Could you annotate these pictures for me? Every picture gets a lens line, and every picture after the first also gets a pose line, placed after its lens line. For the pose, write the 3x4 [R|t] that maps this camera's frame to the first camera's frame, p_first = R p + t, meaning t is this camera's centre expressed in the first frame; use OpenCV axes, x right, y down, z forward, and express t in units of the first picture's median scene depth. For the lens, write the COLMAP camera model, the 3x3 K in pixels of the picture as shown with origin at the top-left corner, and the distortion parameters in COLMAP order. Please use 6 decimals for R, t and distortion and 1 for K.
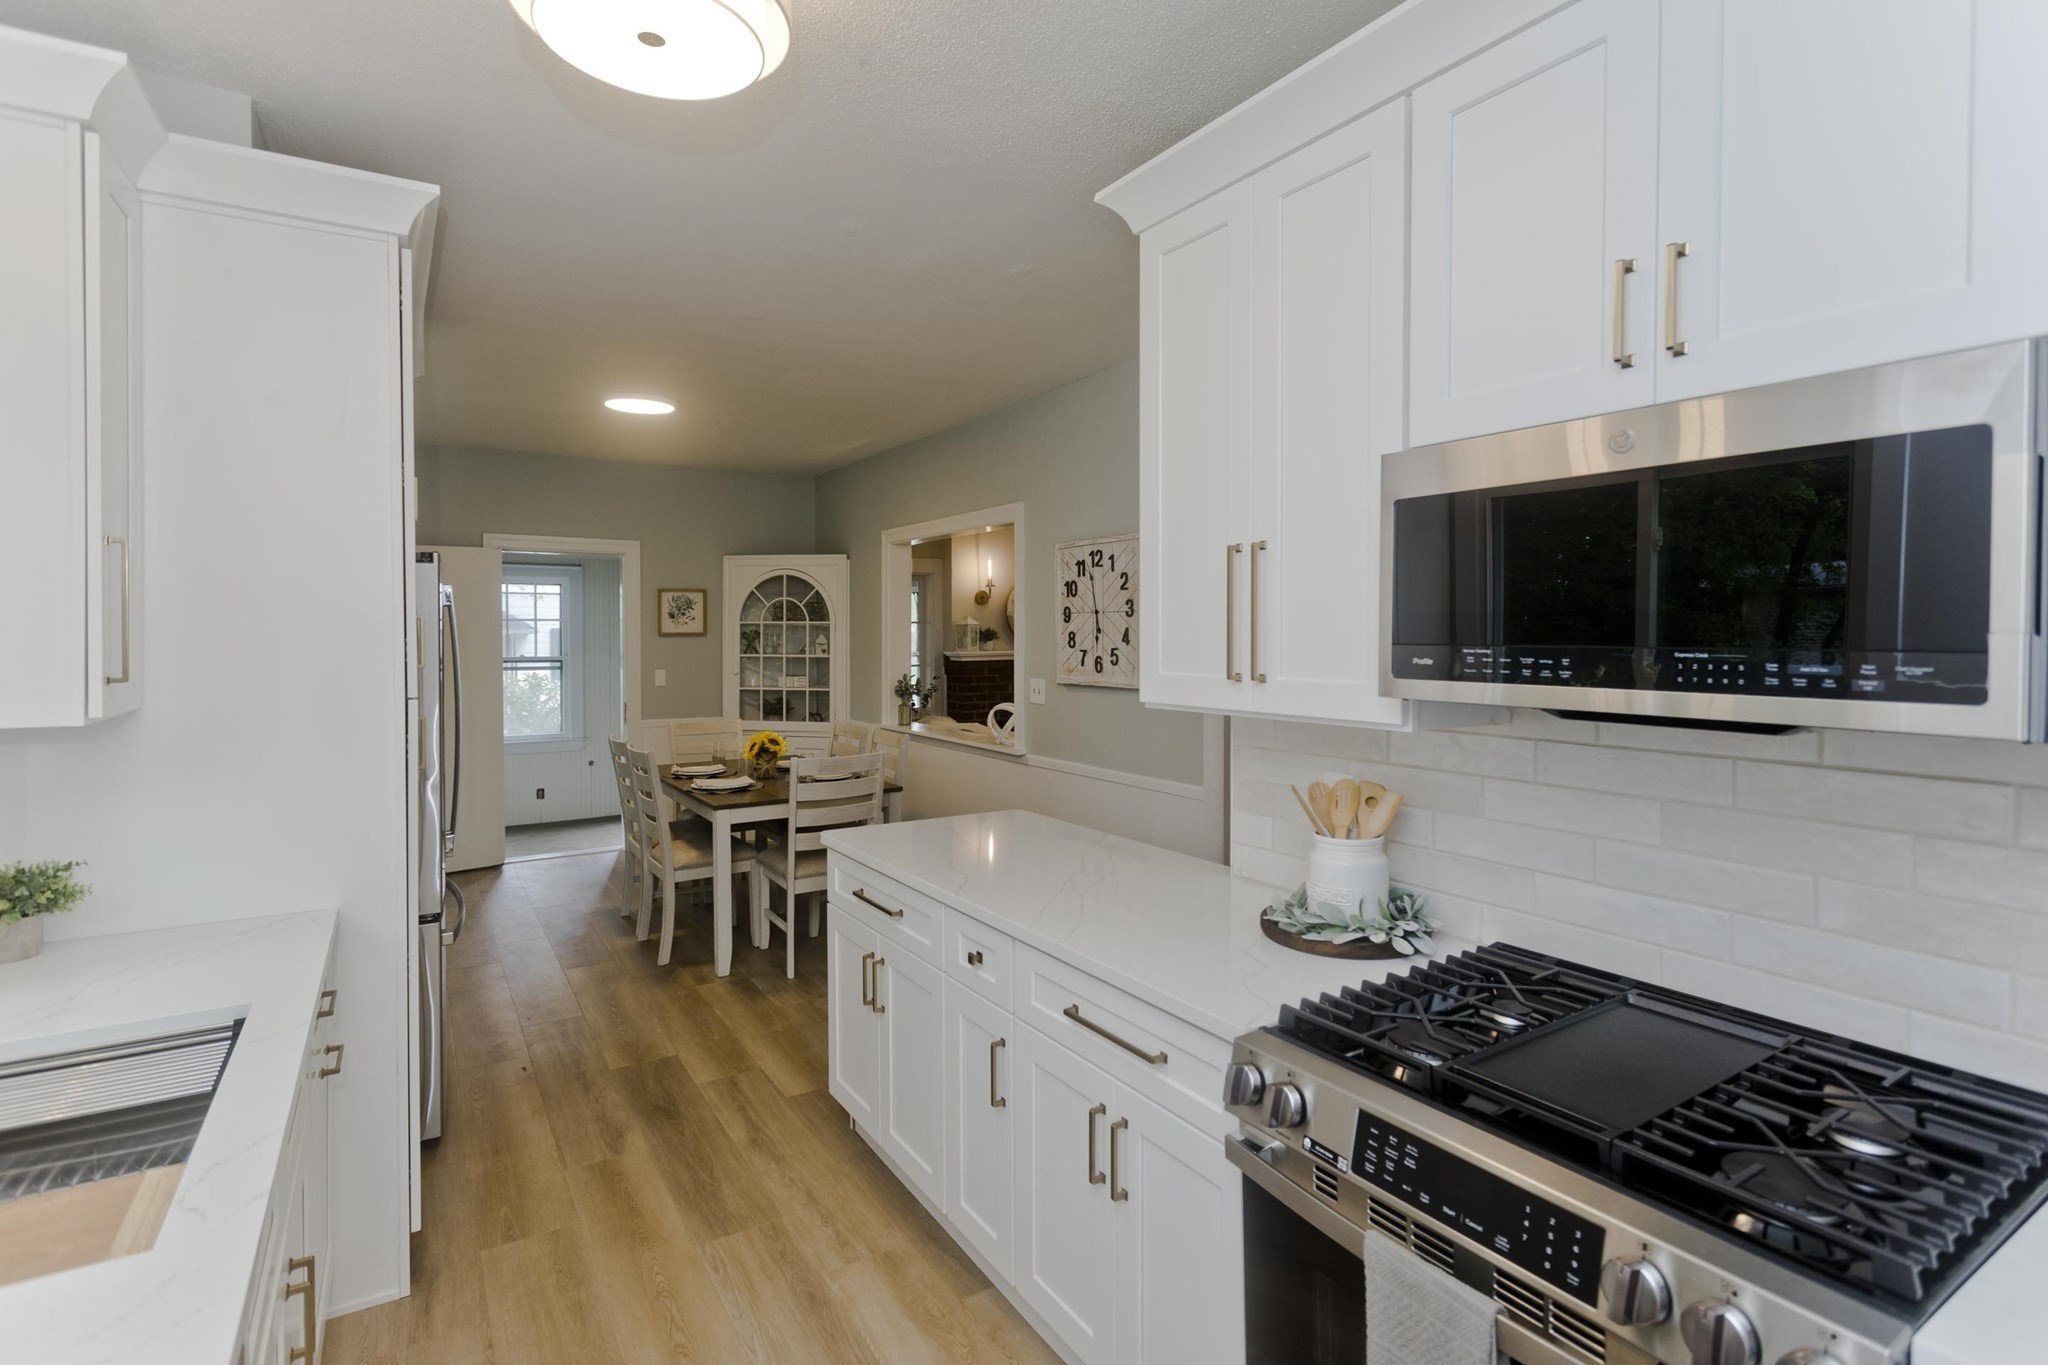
lens RADIAL K [[994.3, 0, 1035.7], [0, 994.3, 659.6], [0, 0, 1]] dist [0.002971, 0.002059]
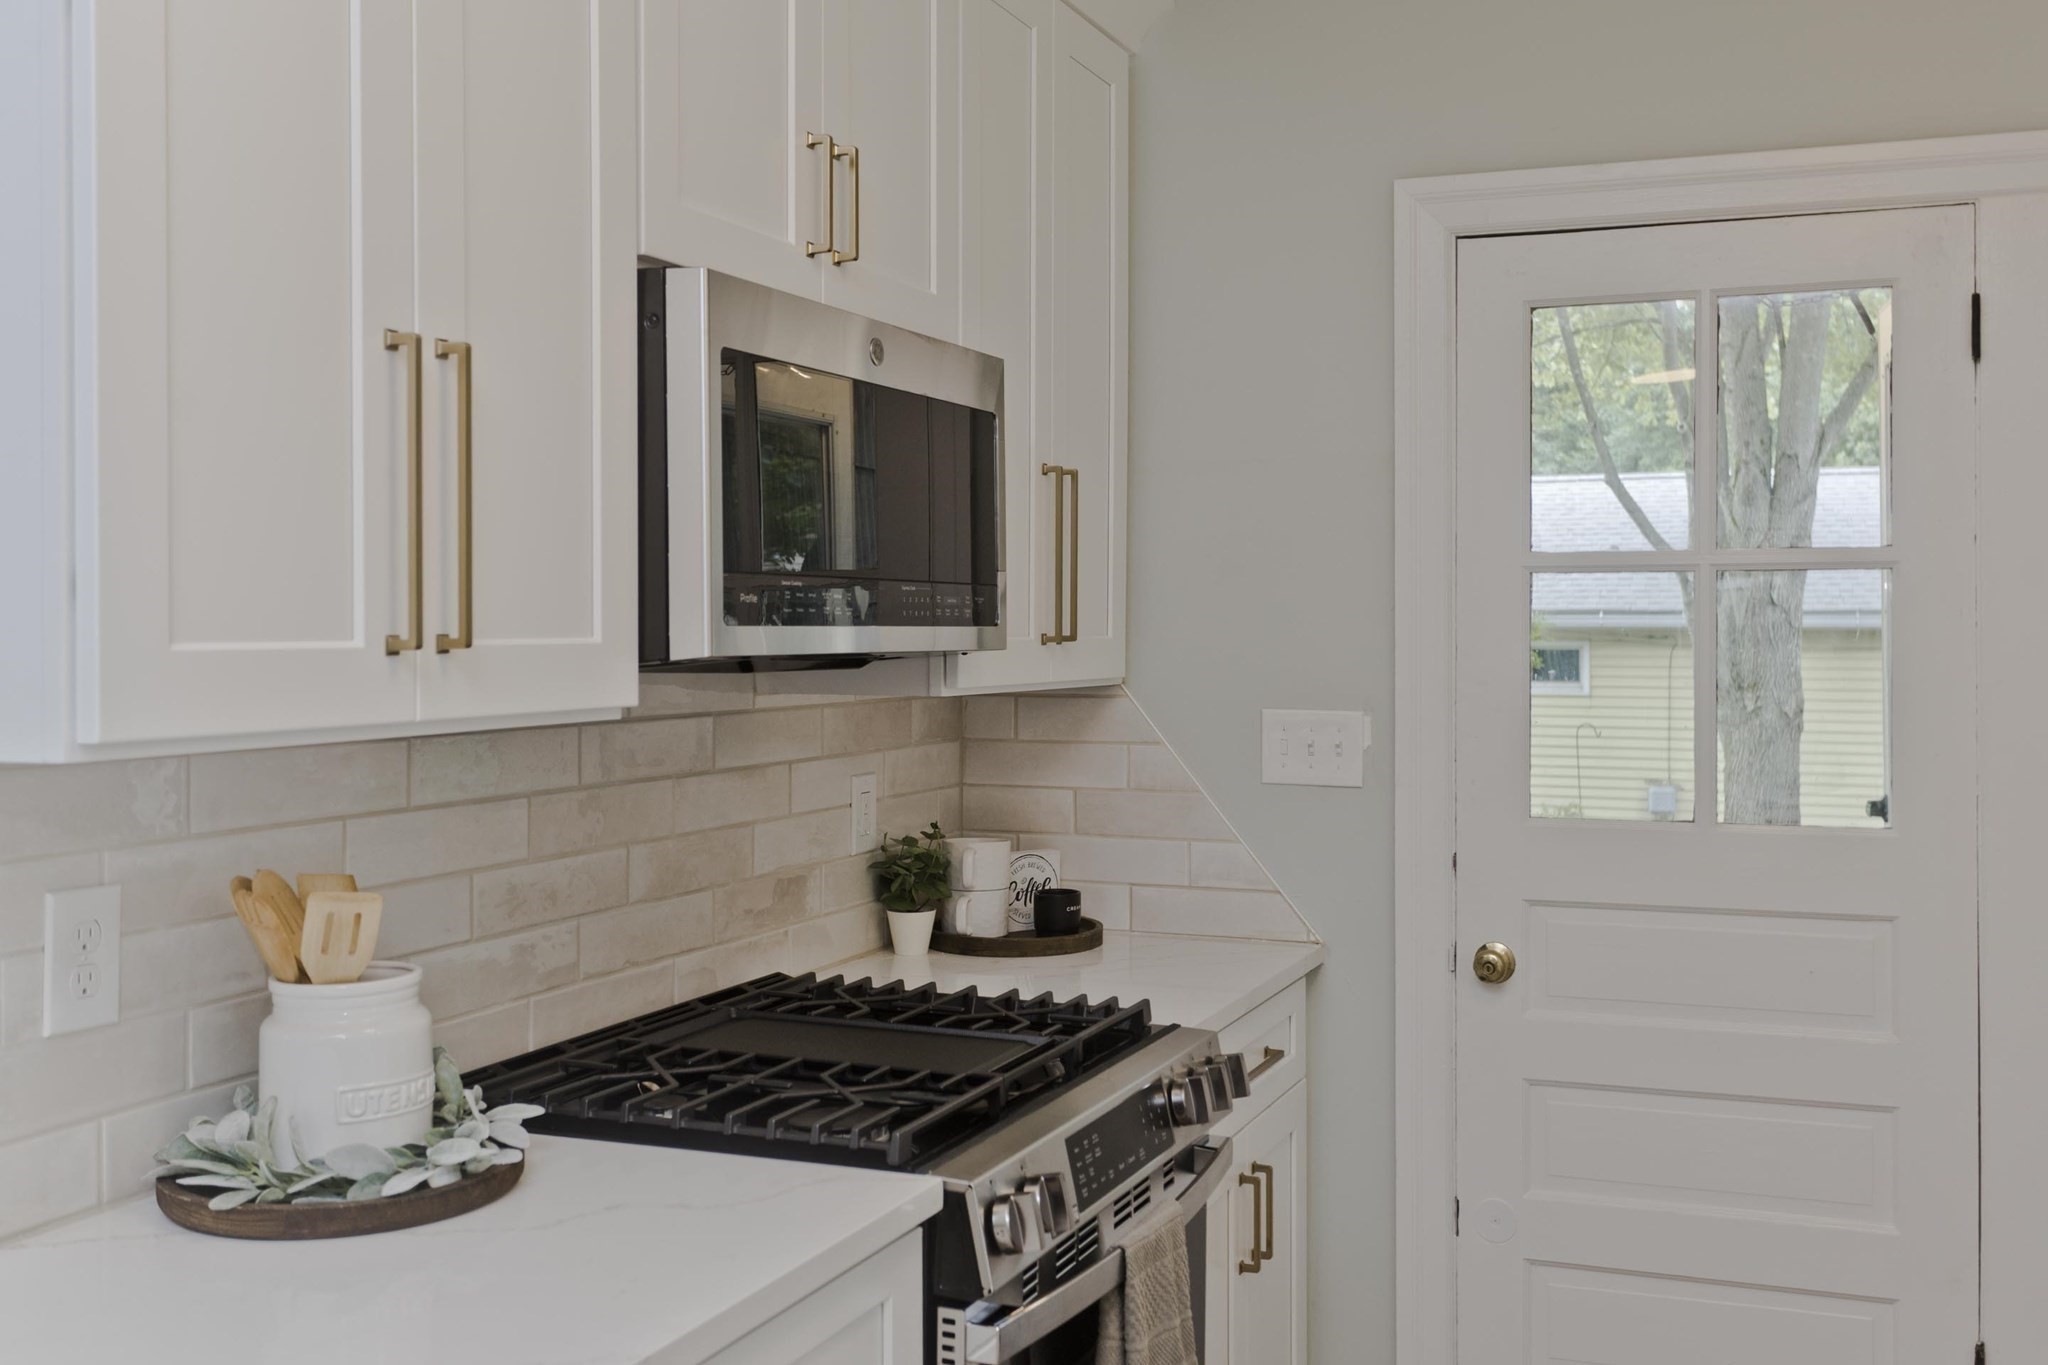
lens RADIAL K [[2036.2, 0, 1082.0], [0, 2036.2, 627.1], [0, 0, 1]] dist [0.003585, 0.002715]
pose [[-0.584372, -0.000278, 0.811486, -0.301979], [0.023538, 0.999573, 0.017292, 0.000854], [-0.811145, 0.029206, -0.584116, 0.568565]]
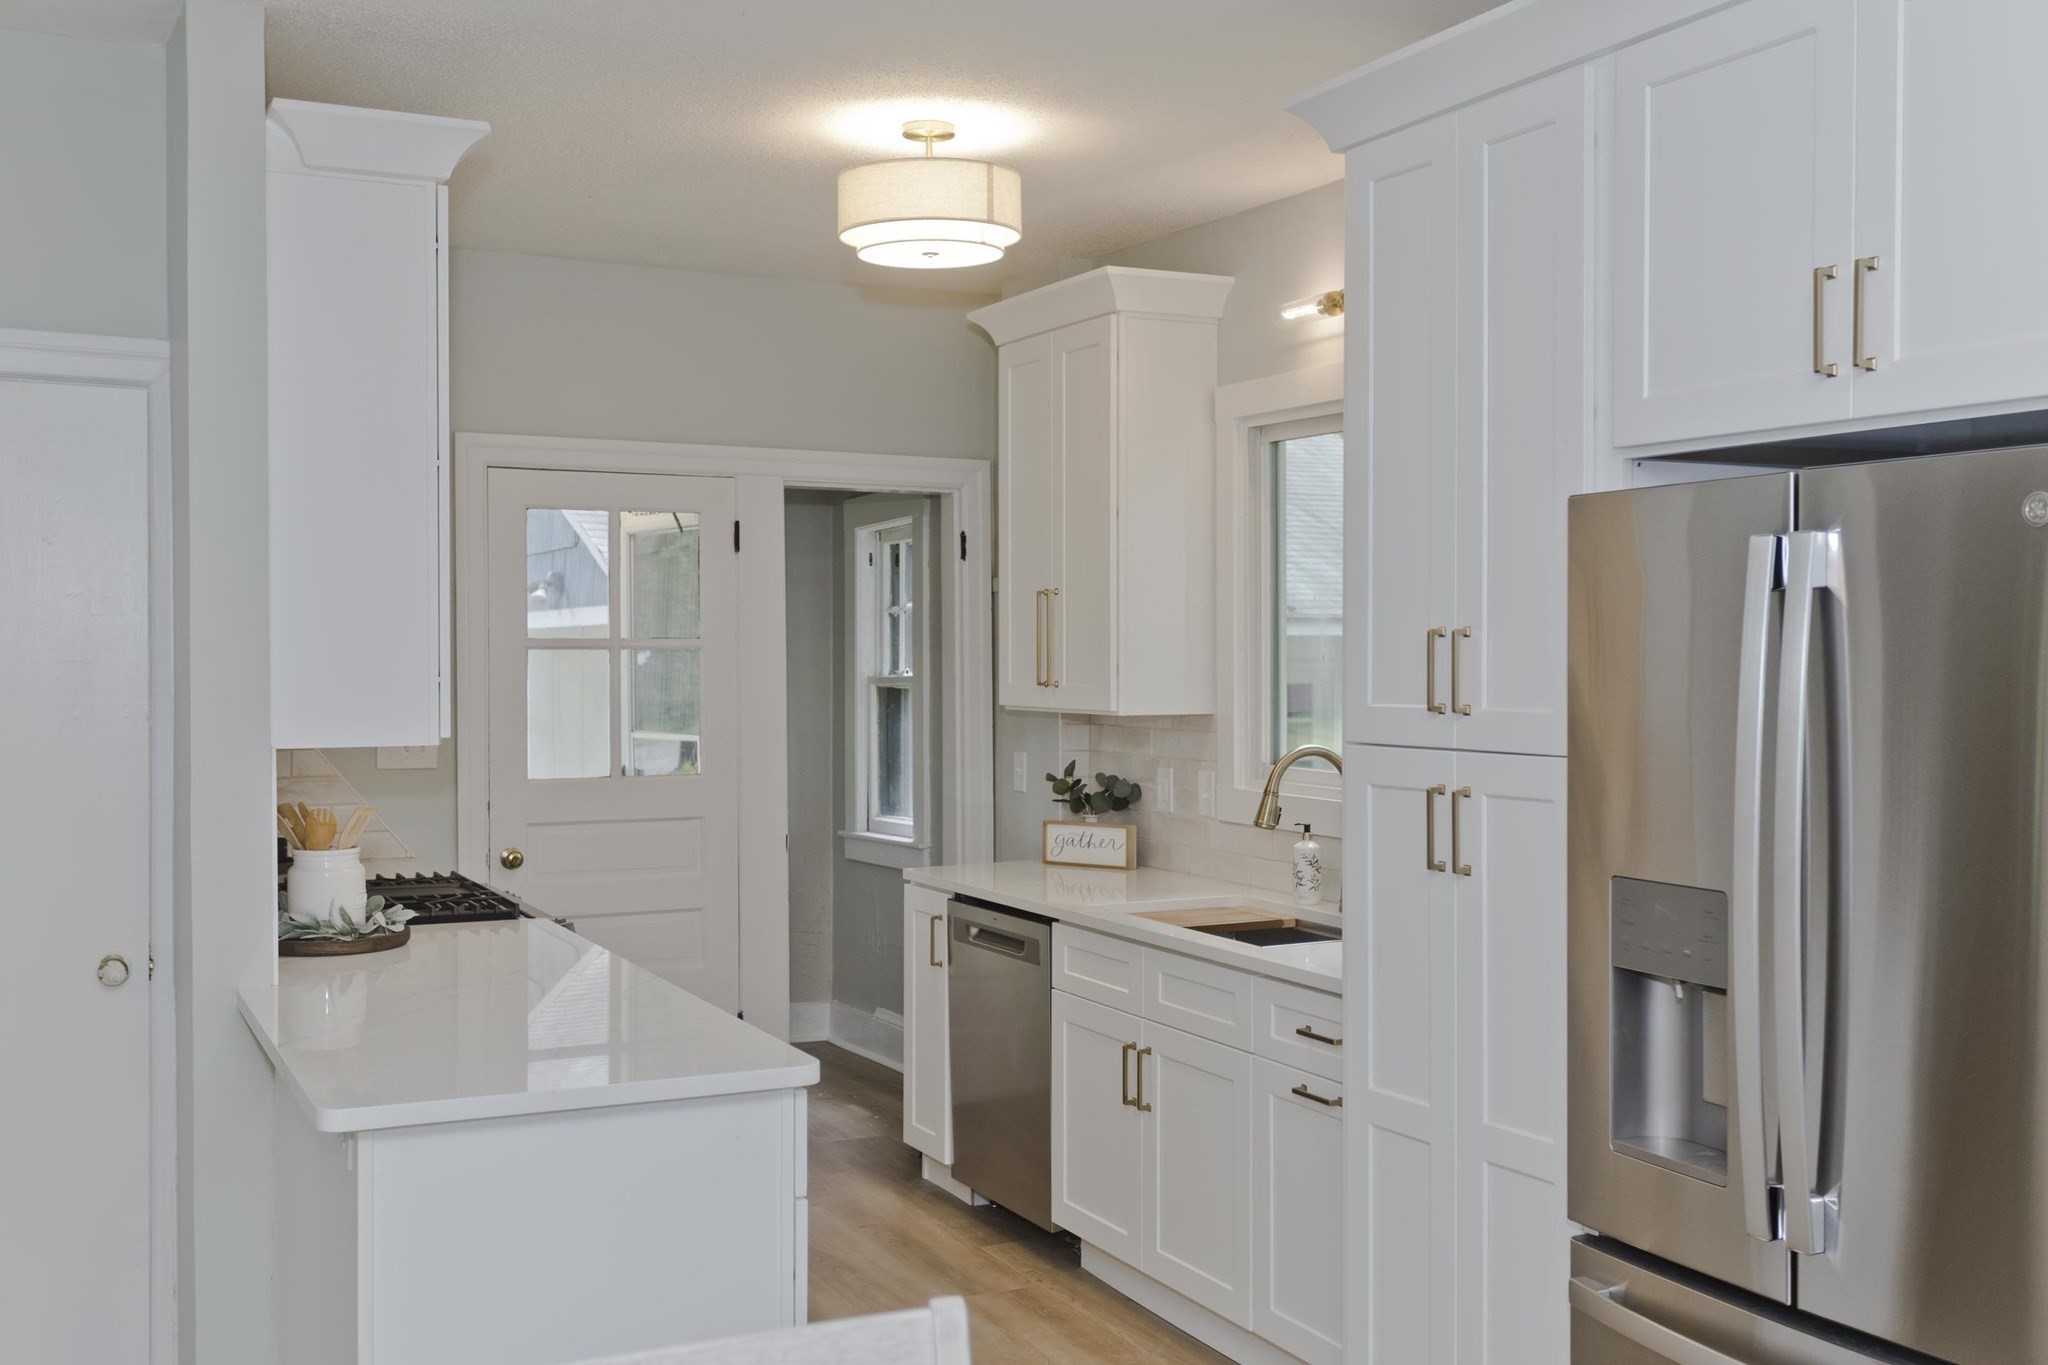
lens RADIAL K [[2094.4, 0, 1025.7], [0, 2094.4, 675.8], [0, 0, 1]] dist [0.012142, 0.003224]
pose [[-0.993468, -0.001288, 0.114102, -0.297304], [0.003523, 0.999113, 0.041953, -0.042328], [-0.114054, 0.042081, -0.992583, 1.370102]]
